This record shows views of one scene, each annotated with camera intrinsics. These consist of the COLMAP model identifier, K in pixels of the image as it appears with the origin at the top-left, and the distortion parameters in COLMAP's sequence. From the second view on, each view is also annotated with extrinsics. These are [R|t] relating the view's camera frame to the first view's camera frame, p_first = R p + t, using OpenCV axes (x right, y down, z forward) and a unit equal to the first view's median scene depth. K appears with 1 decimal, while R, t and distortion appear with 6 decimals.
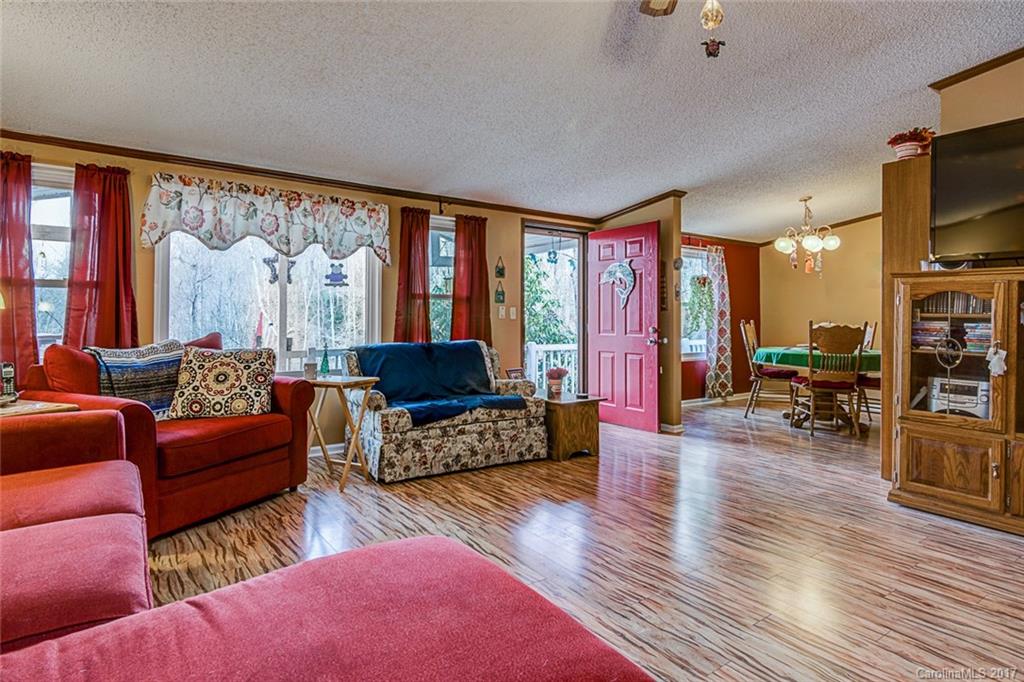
lens RADIAL K [[552.1, 0, 482.7], [0, 552.1, 307.7], [0, 0, 1]] dist [0.011050, -0.001149]
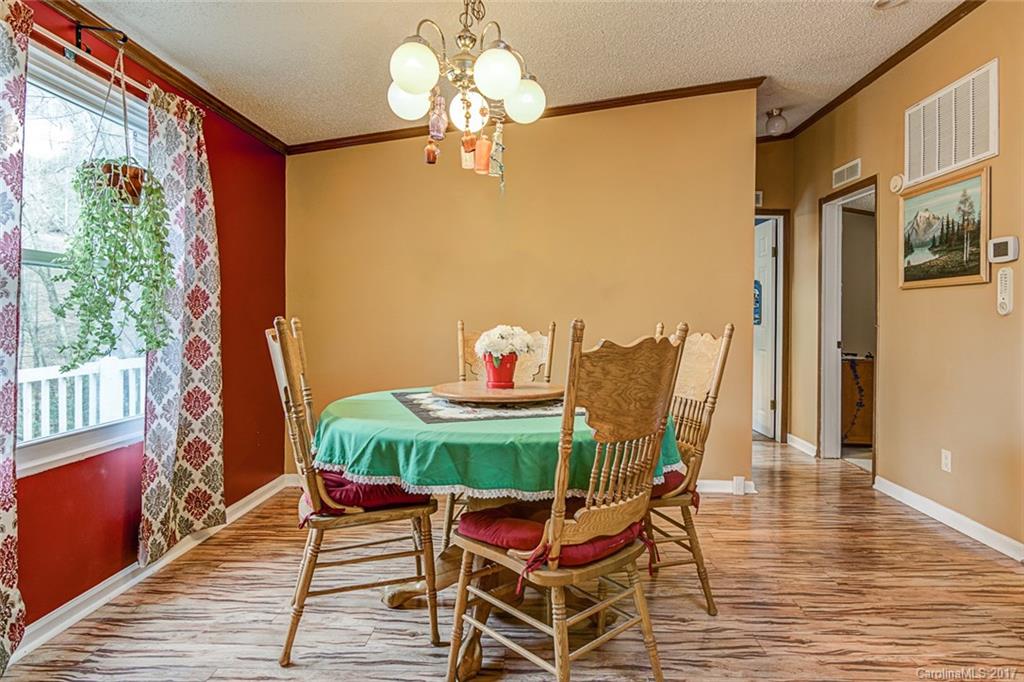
lens RADIAL K [[550.7, 0, 522.7], [0, 550.7, 316.4], [0, 0, 1]] dist [0.001141, -0.000155]
pose [[0.579444, -0.002504, 0.815008, 0.269133], [-0.017967, 0.999713, 0.015845, 0.012724], [-0.814814, -0.023825, 0.579233, 0.632524]]
